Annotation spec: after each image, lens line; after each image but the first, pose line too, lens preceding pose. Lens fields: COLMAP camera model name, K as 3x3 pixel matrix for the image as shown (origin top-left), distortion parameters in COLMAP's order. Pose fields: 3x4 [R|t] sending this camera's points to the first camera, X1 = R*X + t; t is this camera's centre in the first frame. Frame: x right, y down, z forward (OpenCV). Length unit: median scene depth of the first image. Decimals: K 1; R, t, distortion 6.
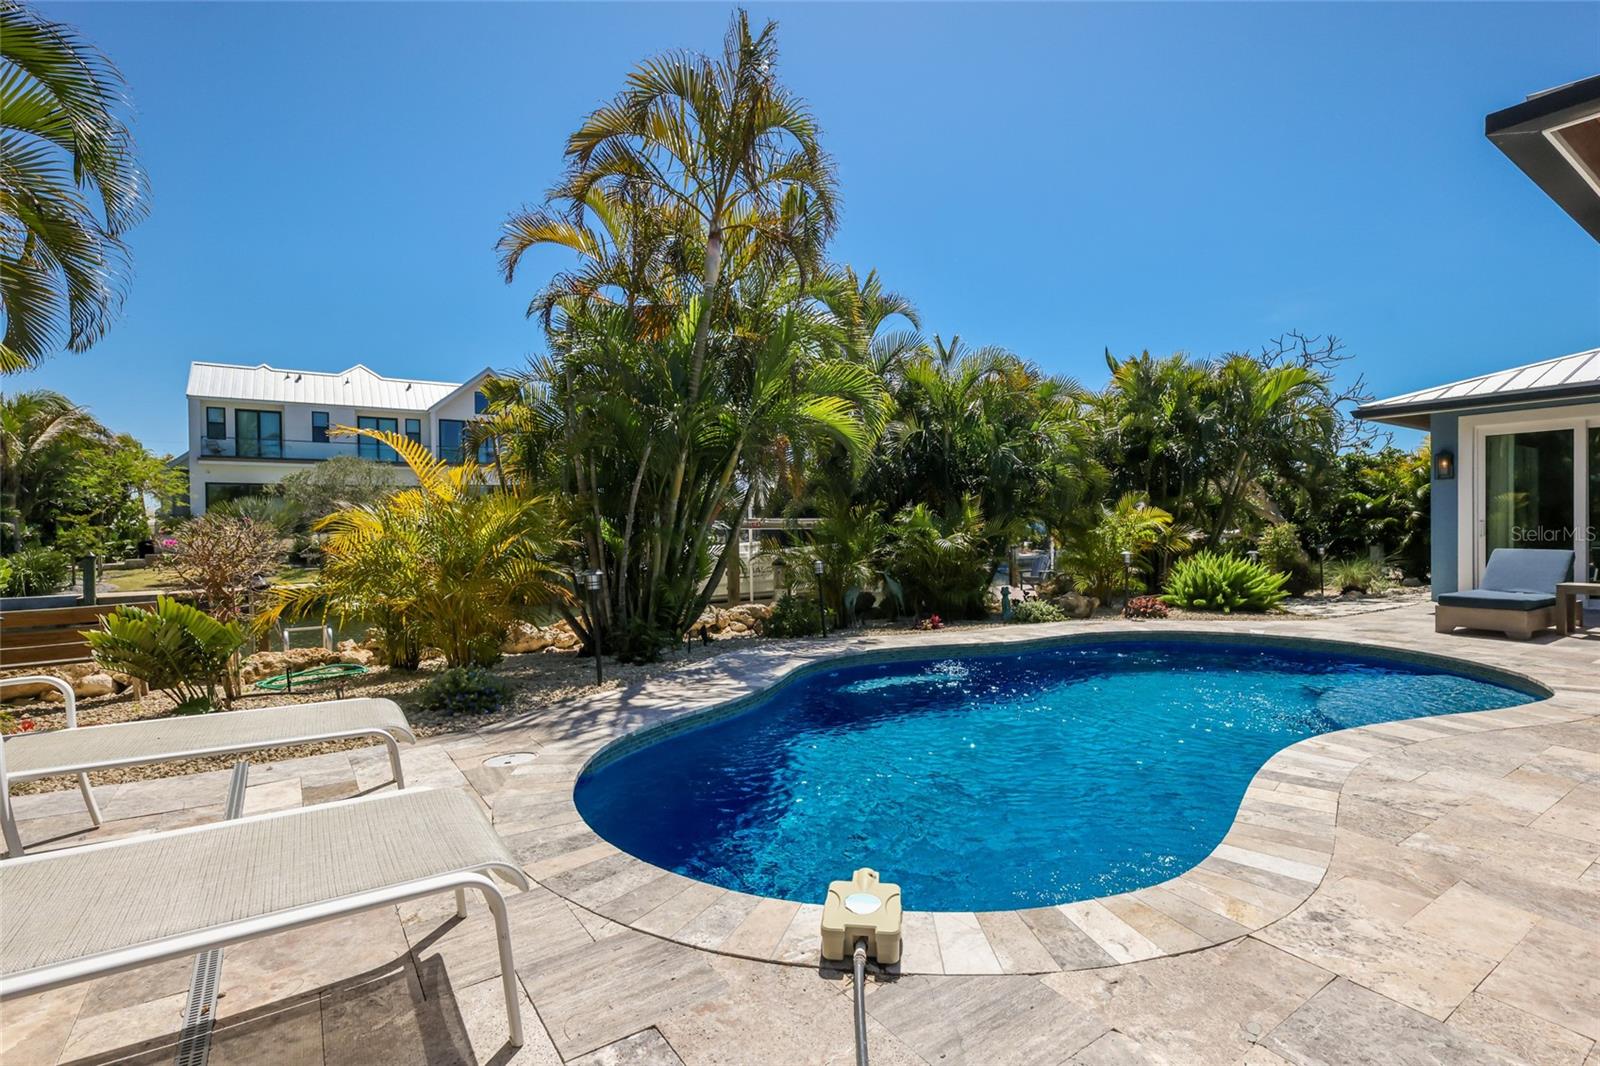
lens RADIAL K [[751.9, 0, 798.3], [0, 751.9, 532.3], [0, 0, 1]] dist [0.012250, 0.000111]
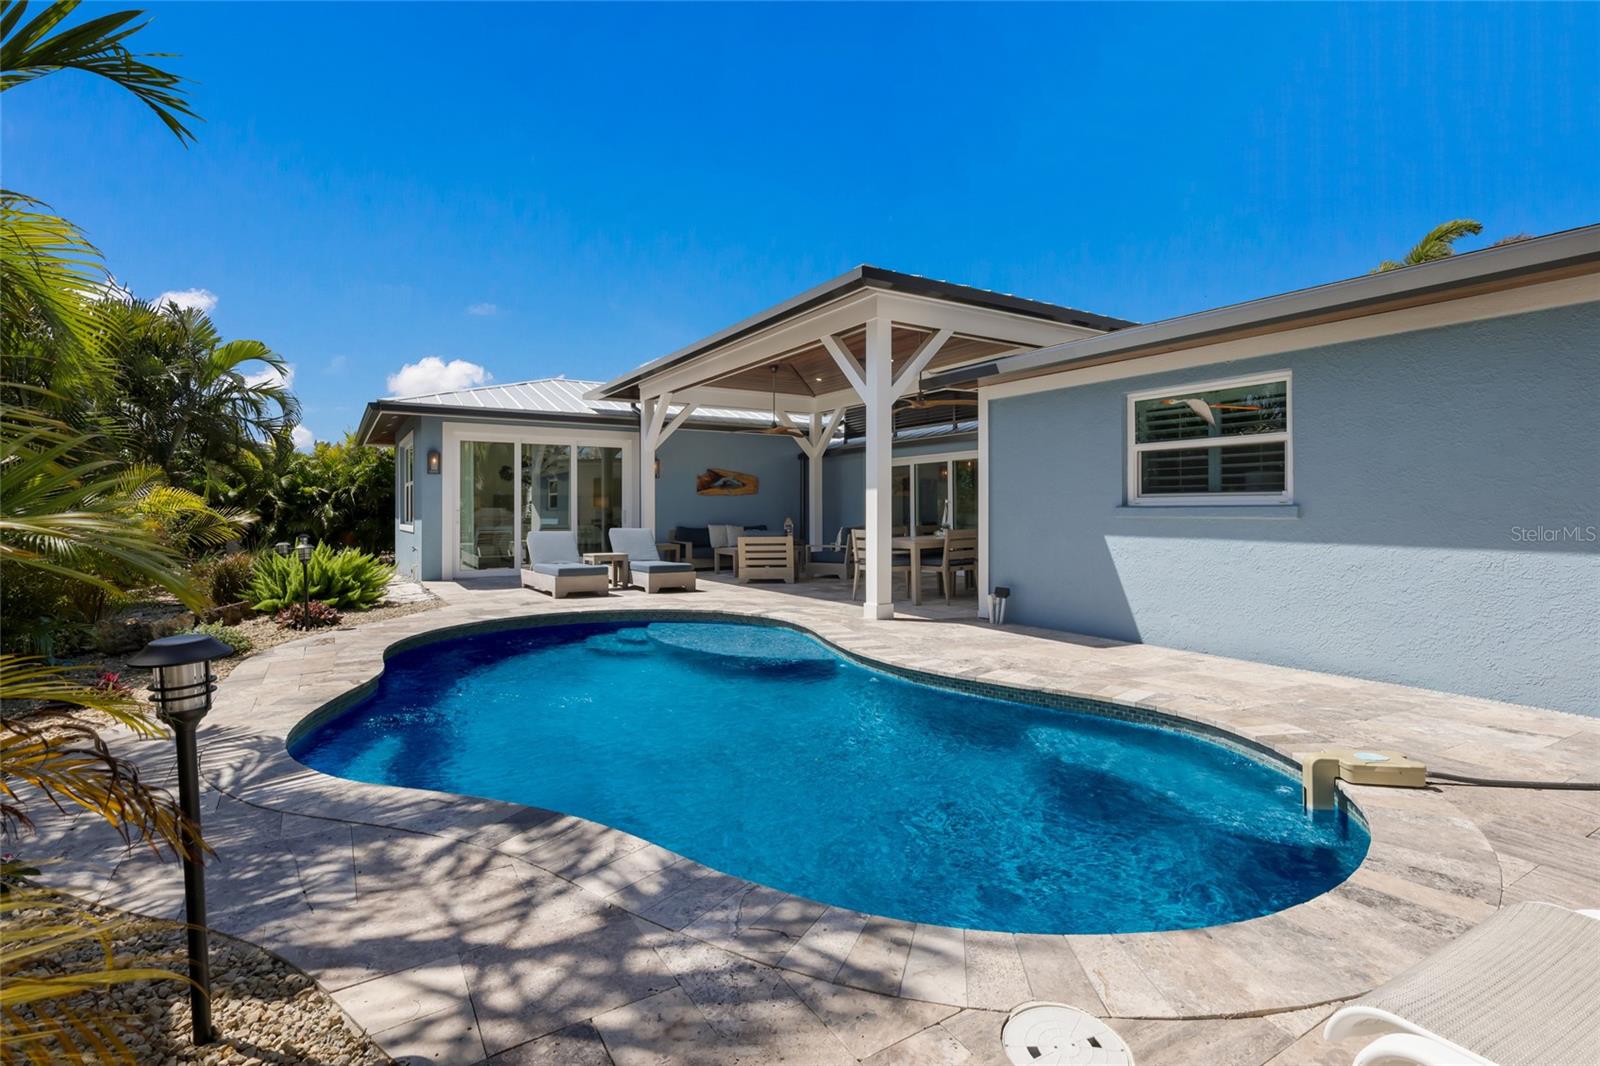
lens RADIAL K [[751.9, 0, 797.1], [0, 751.9, 525.8], [0, 0, 1]] dist [0.012250, 0.000111]
pose [[0.055804, -0.009073, 0.998401, -0.727746], [0.004966, 0.999949, 0.008809, 0.005900], [-0.998429, 0.004467, 0.055846, 1.010977]]
